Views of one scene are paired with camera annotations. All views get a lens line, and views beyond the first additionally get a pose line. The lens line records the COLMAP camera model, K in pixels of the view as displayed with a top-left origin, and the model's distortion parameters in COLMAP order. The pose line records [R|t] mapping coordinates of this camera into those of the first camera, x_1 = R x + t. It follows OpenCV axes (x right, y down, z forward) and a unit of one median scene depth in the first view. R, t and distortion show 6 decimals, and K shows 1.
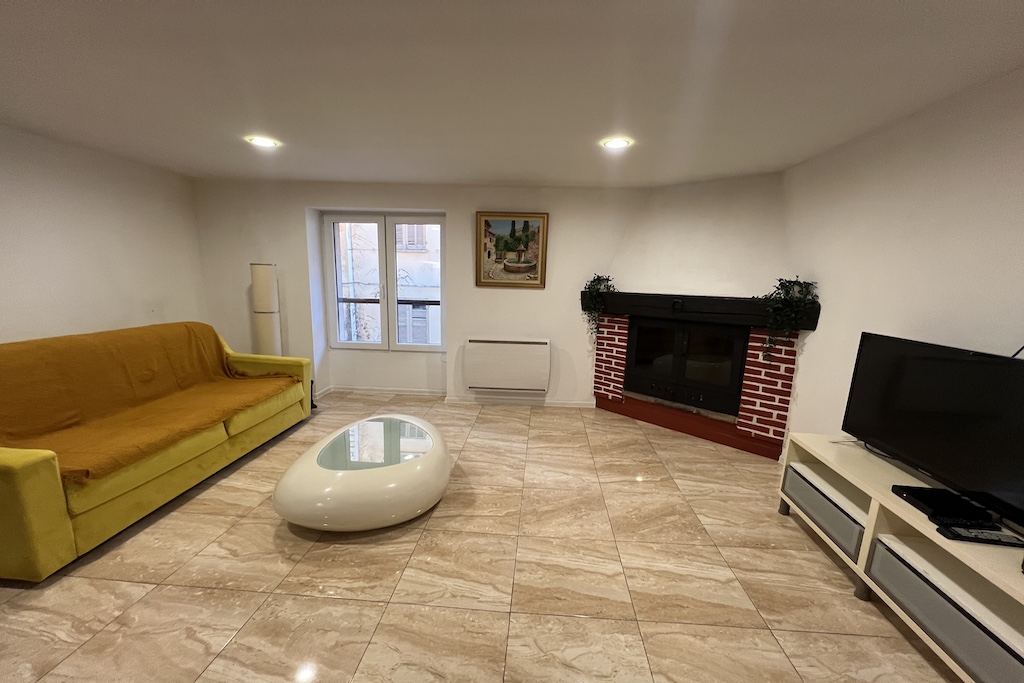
lens RADIAL K [[401.6, 0, 516.8], [0, 401.6, 363.6], [0, 0, 1]] dist [-0.000125, -0.000043]
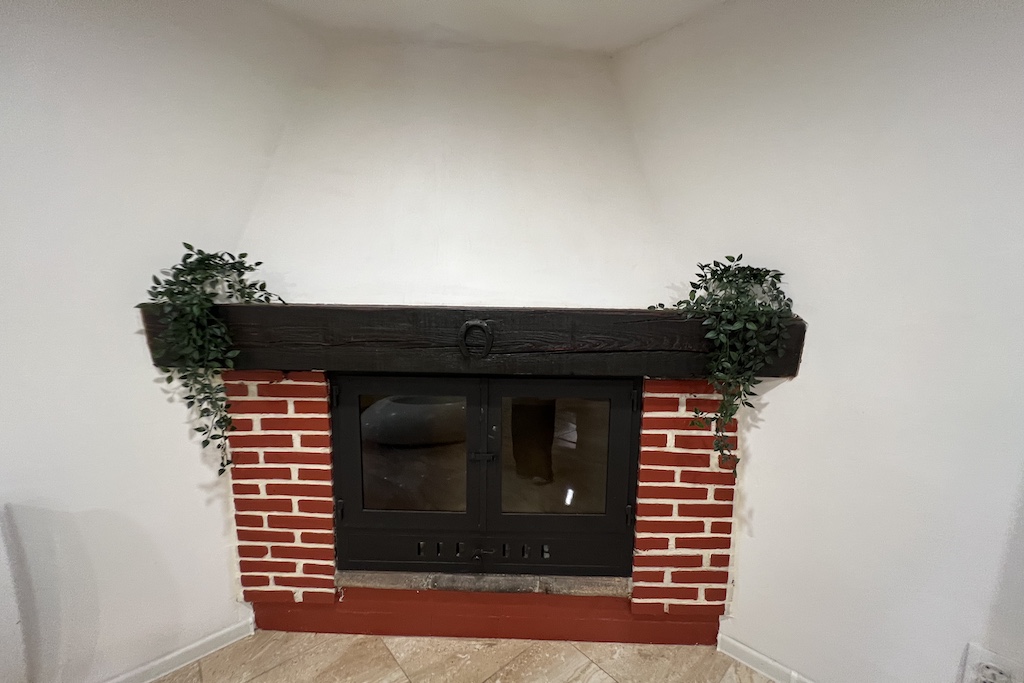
lens RADIAL K [[411.3, 0, 514.3], [0, 411.3, 346.1], [0, 0, 1]] dist [-0.001193, 0.000055]
pose [[0.705124, -0.107174, 0.700938, 0.178487], [0.146758, 0.989166, 0.003610, -0.142781], [-0.693731, 0.100322, 0.713213, 0.768970]]
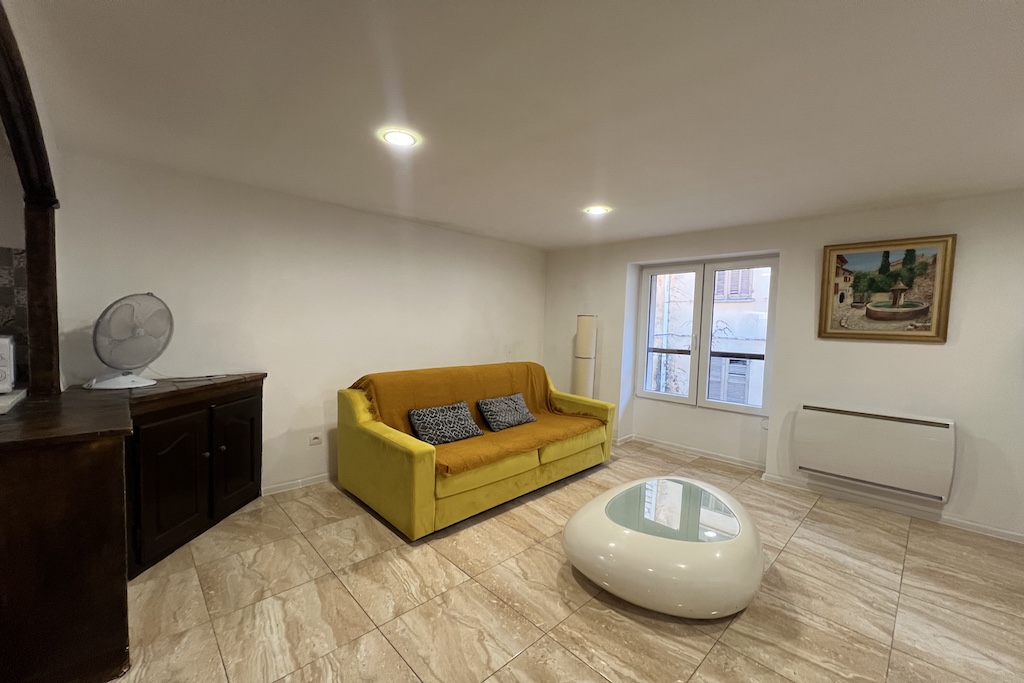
lens RADIAL K [[411.3, 0, 514.3], [0, 411.3, 346.1], [0, 0, 1]] dist [-0.001193, 0.000055]
pose [[0.740650, 0.029438, -0.671246, -0.003320], [-0.143344, 0.982962, -0.115057, 0.000177], [0.656423, 0.181436, 0.732250, 0.035559]]
